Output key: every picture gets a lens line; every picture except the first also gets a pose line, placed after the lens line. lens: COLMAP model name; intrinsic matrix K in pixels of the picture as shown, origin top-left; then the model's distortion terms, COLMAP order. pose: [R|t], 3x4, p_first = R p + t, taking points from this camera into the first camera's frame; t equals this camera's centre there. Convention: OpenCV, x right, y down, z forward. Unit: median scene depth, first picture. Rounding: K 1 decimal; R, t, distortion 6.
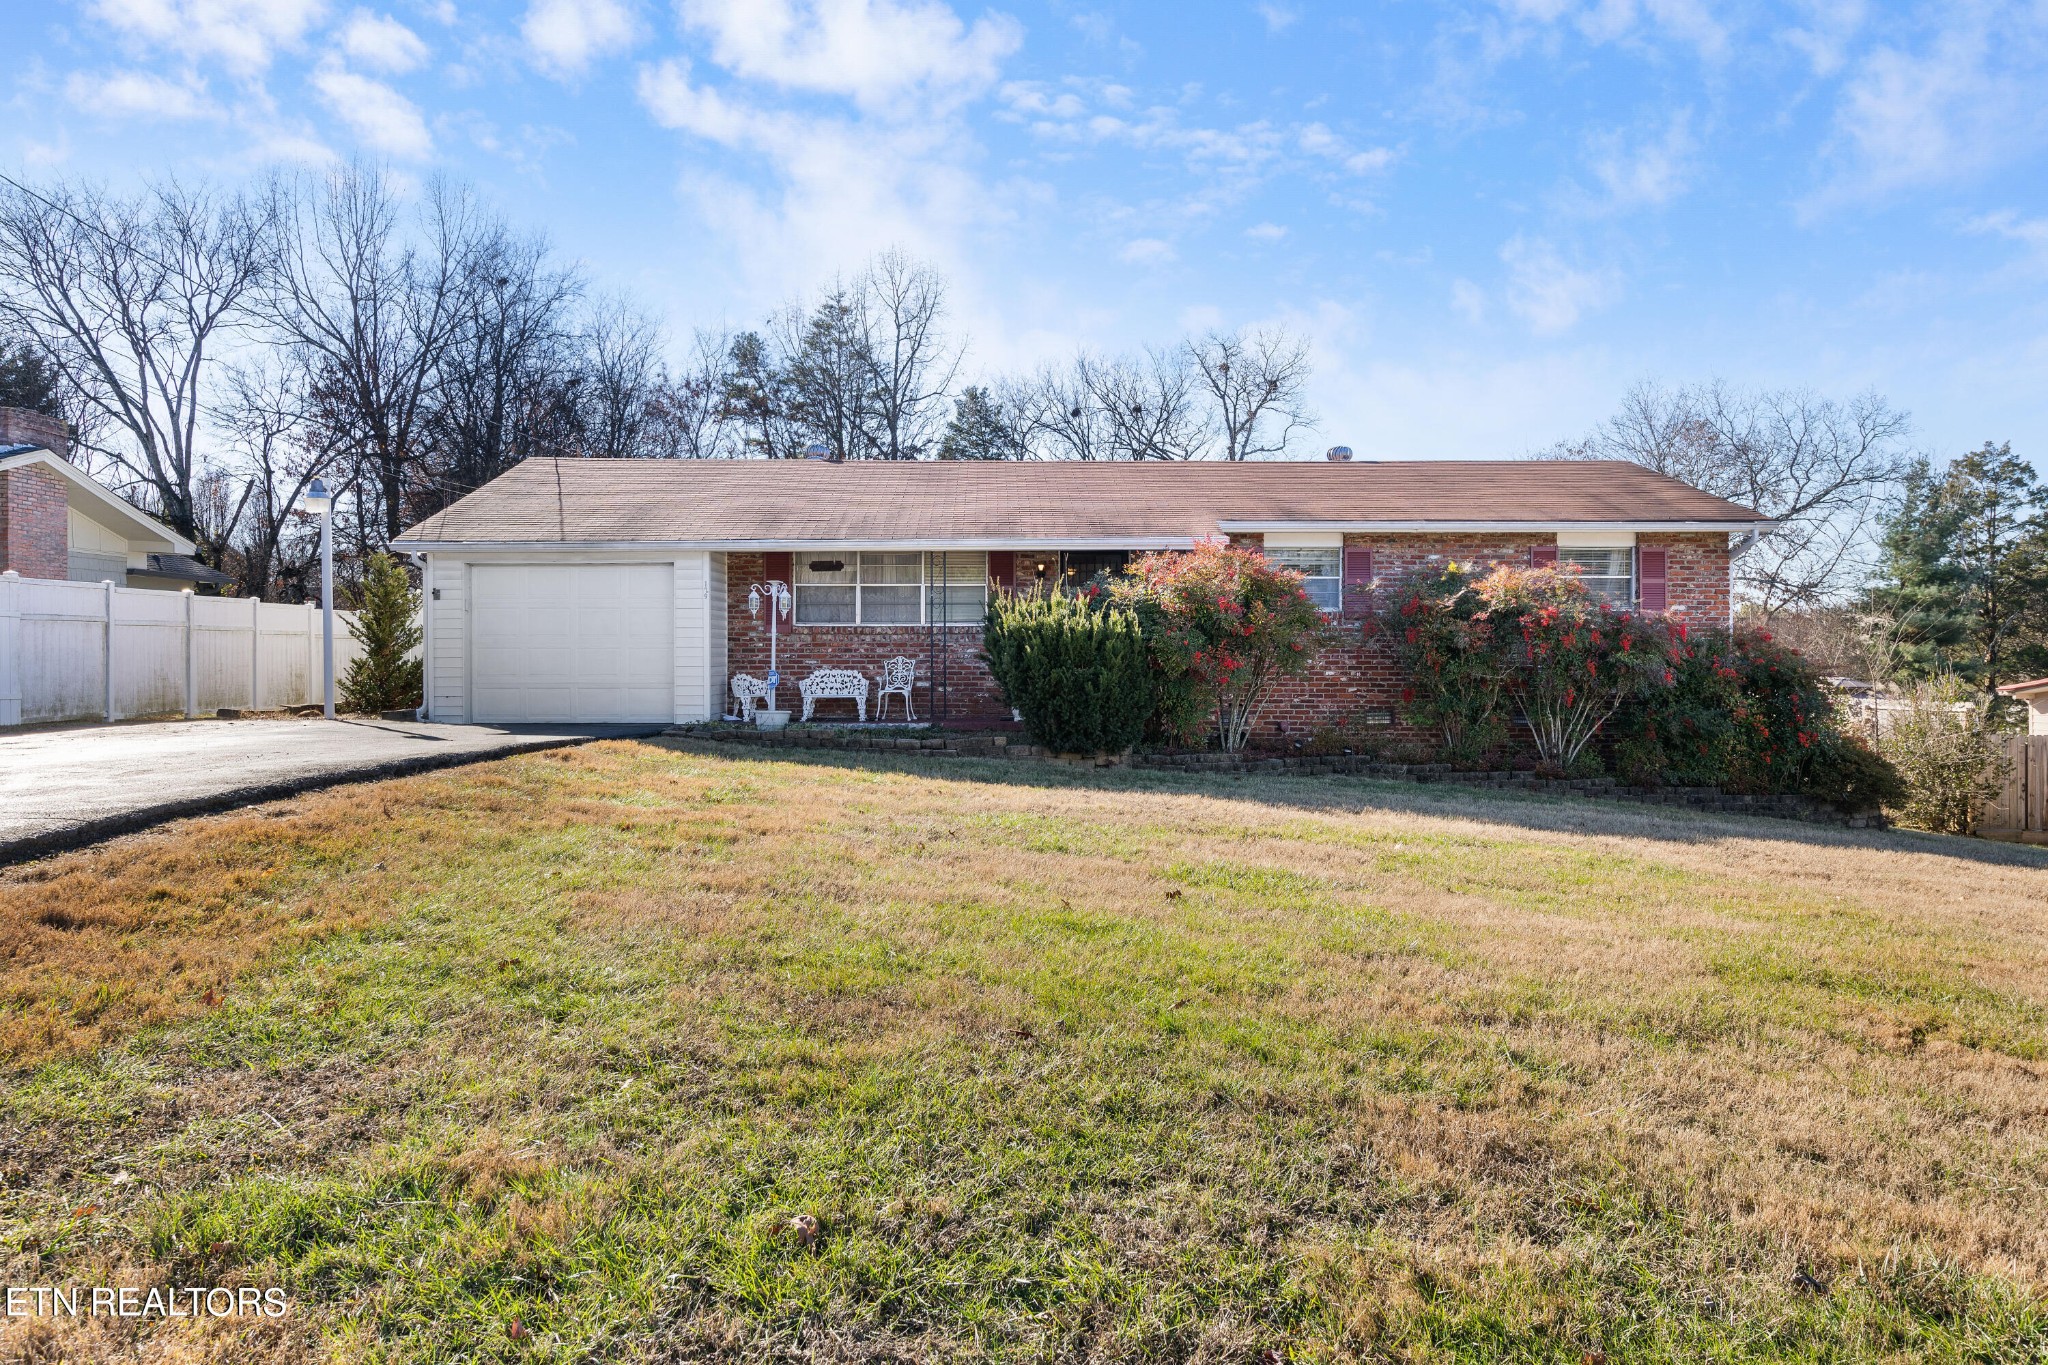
lens RADIAL K [[1297.0, 0, 1000.2], [0, 1297.0, 687.4], [0, 0, 1]] dist [0.001177, 0.000121]
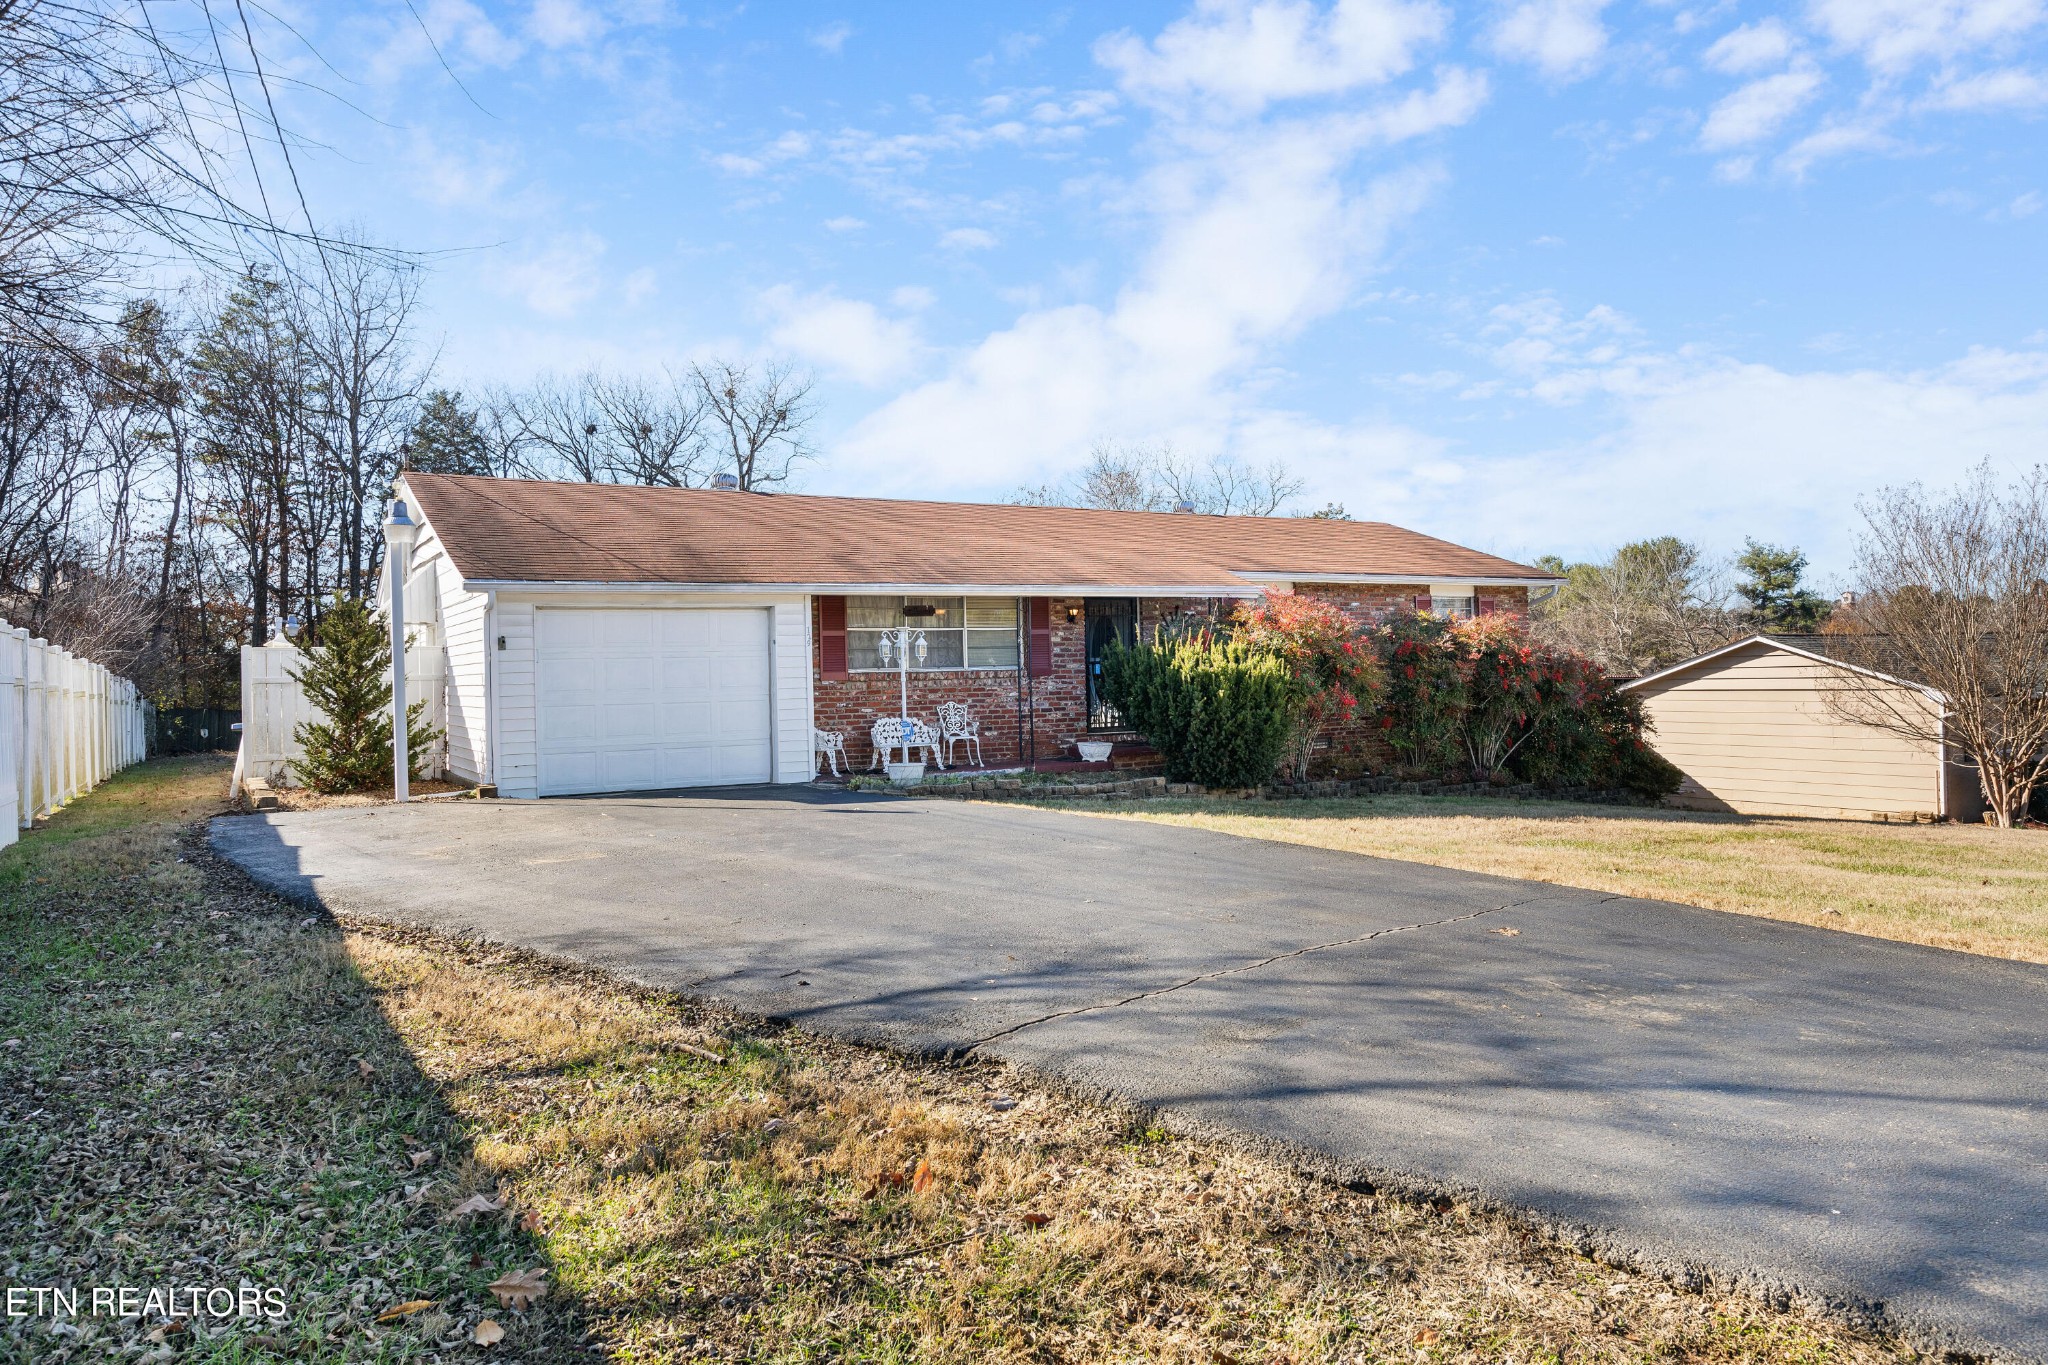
lens RADIAL K [[1340.9, 0, 1014.1], [0, 1340.9, 676.6], [0, 0, 1]] dist [0.001782, 0.000535]
pose [[0.873549, -0.019734, 0.486336, -0.509168], [0.034489, 0.999176, -0.021404, -0.019352], [-0.485513, 0.035471, 0.873510, 0.090716]]
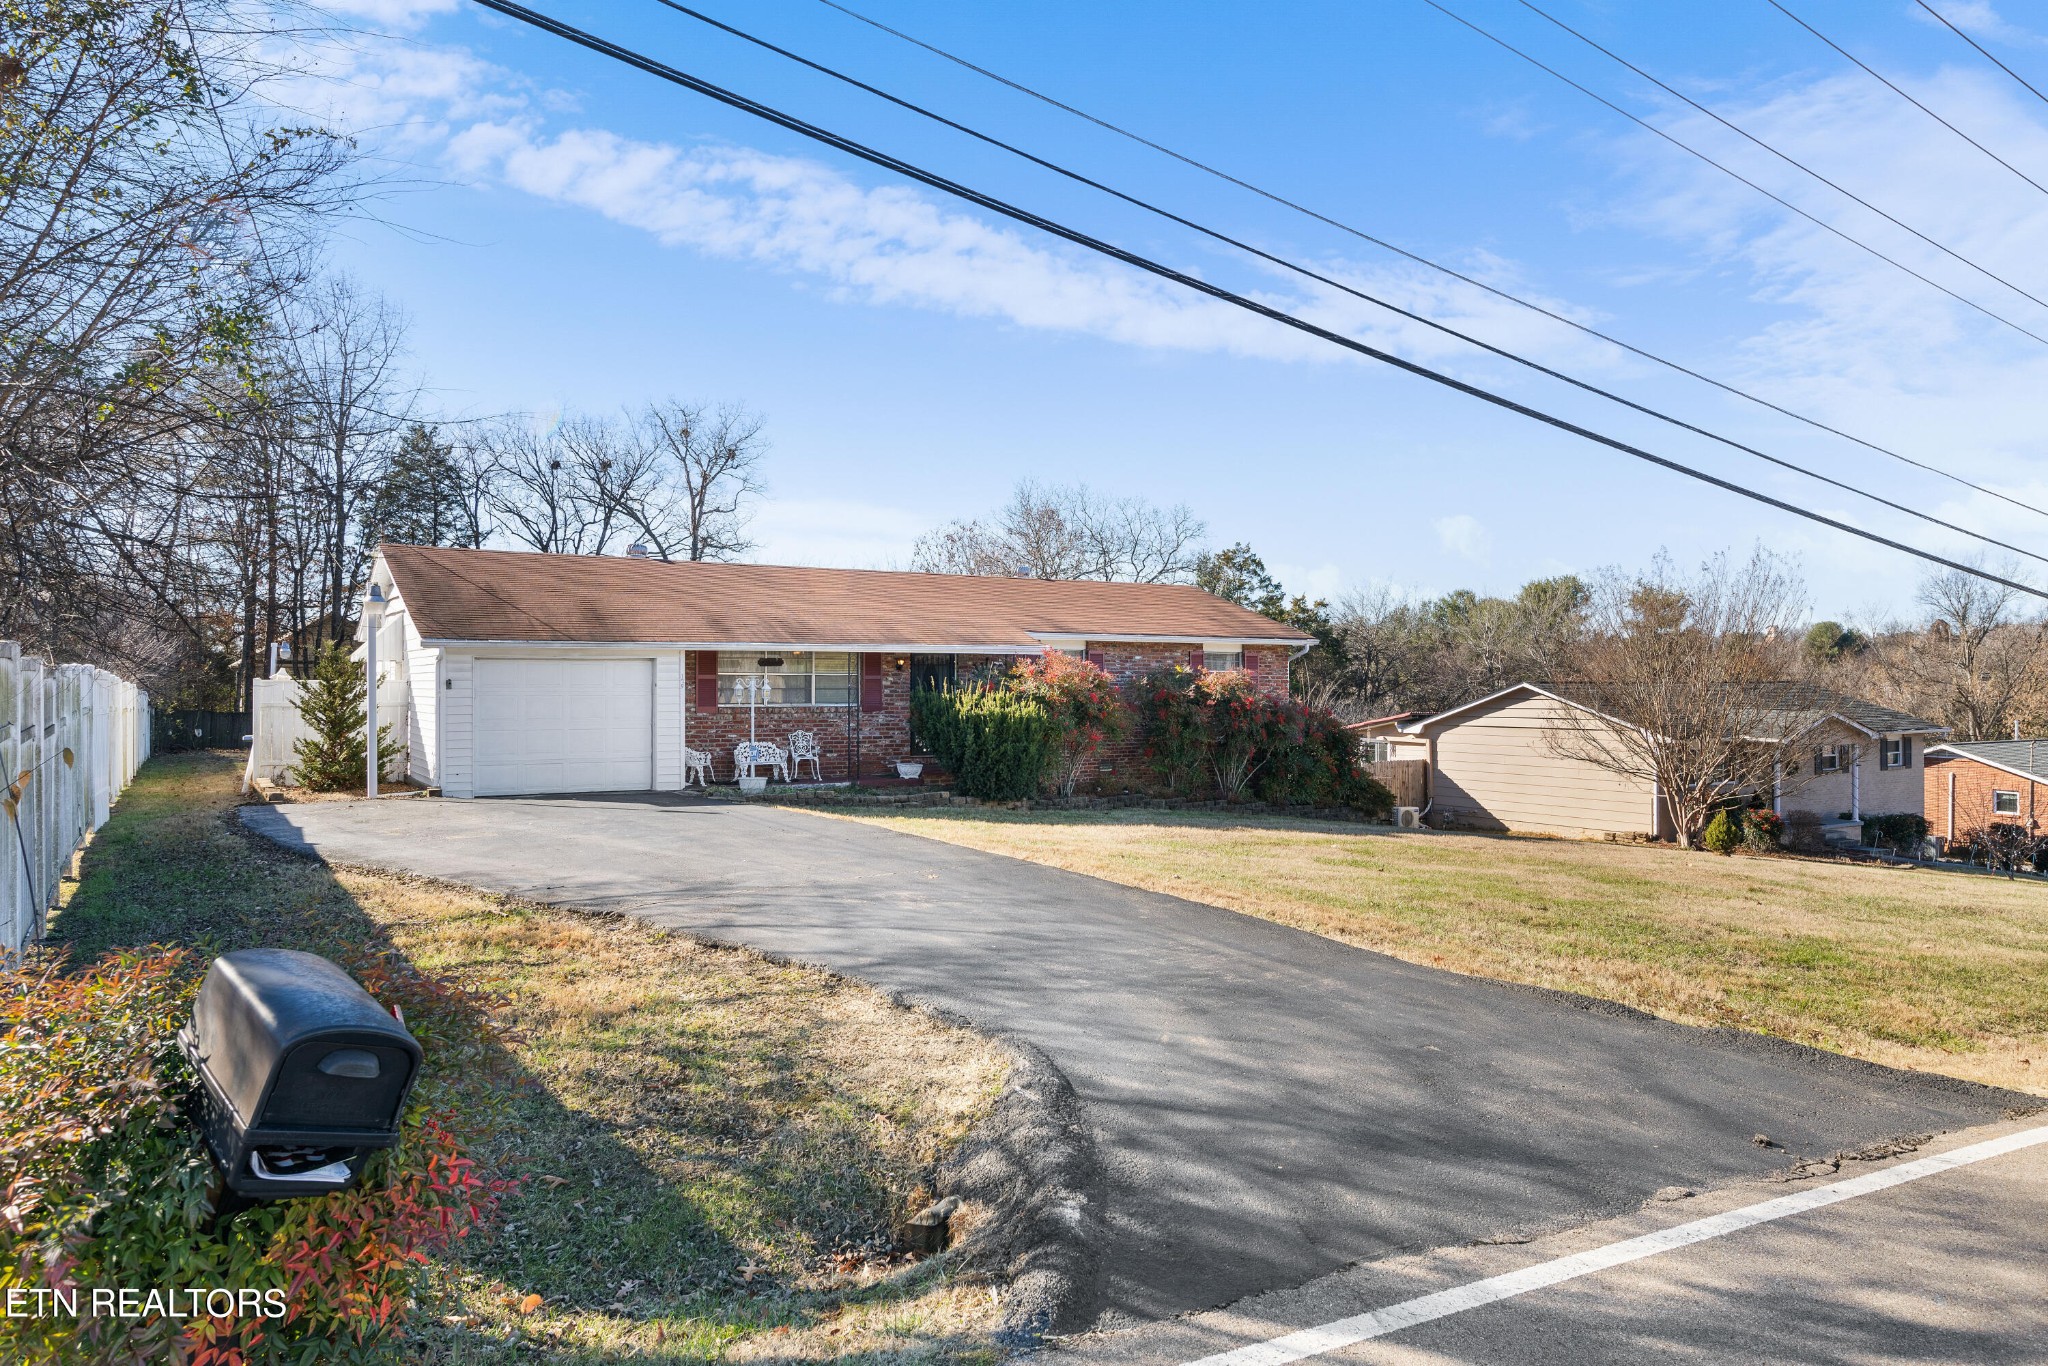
lens RADIAL K [[1297.0, 0, 1000.2], [0, 1297.0, 687.9], [0, 0, 1]] dist [0.001177, 0.000121]
pose [[0.864671, 0.000089, 0.502339, -0.528631], [0.012611, 0.999681, -0.021886, -0.034363], [-0.502181, 0.025259, 0.864394, -0.194364]]
